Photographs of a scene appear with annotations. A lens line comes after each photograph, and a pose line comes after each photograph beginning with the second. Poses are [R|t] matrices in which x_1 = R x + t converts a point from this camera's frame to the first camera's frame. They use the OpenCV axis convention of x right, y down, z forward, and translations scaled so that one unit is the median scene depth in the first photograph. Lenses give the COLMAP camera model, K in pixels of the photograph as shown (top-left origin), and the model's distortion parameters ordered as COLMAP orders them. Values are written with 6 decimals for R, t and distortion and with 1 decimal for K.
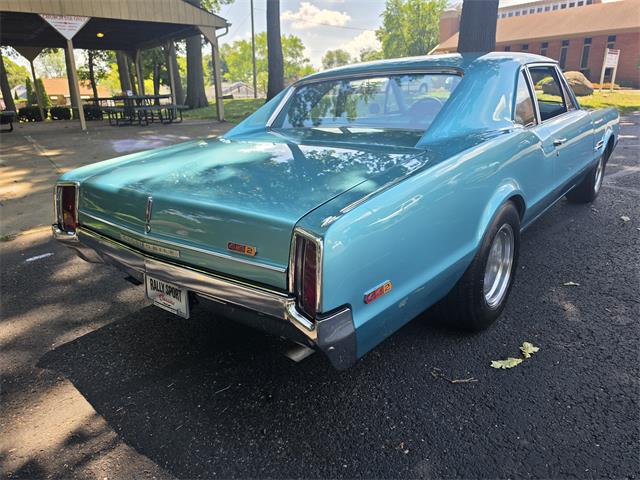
lens RADIAL K [[461.7, 0, 326.0], [0, 461.7, 240.1], [0, 0, 1]] dist [0.002996, -0.005850]
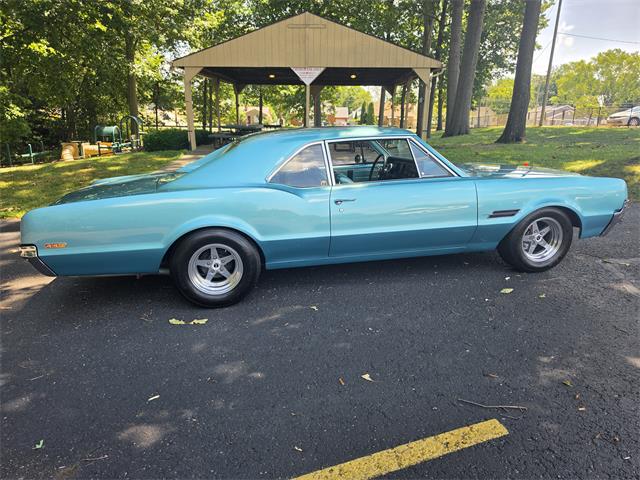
lens RADIAL K [[453.3, 0, 320.0], [0, 453.3, 240.0], [0, 0, 1]] dist [0.067046, -0.087660]
pose [[0.786160, 0.187655, -0.588845, 0.336509], [-0.211778, 0.976900, 0.028579, -0.035404], [0.580605, 0.102237, 0.807741, -0.012664]]
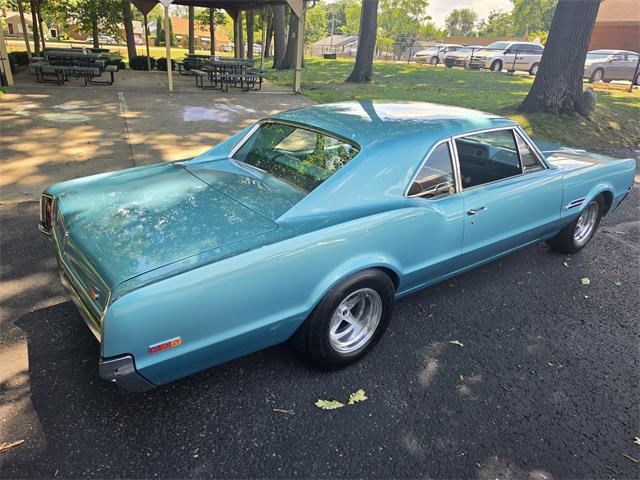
lens RADIAL K [[453.3, 0, 320.0], [0, 453.3, 240.0], [0, 0, 1]] dist [0.067046, -0.087660]
pose [[0.965795, 0.174913, -0.191428, 0.102500], [-0.157567, 0.982176, 0.102479, -0.055163], [0.205941, -0.068811, 0.976142, -0.030220]]
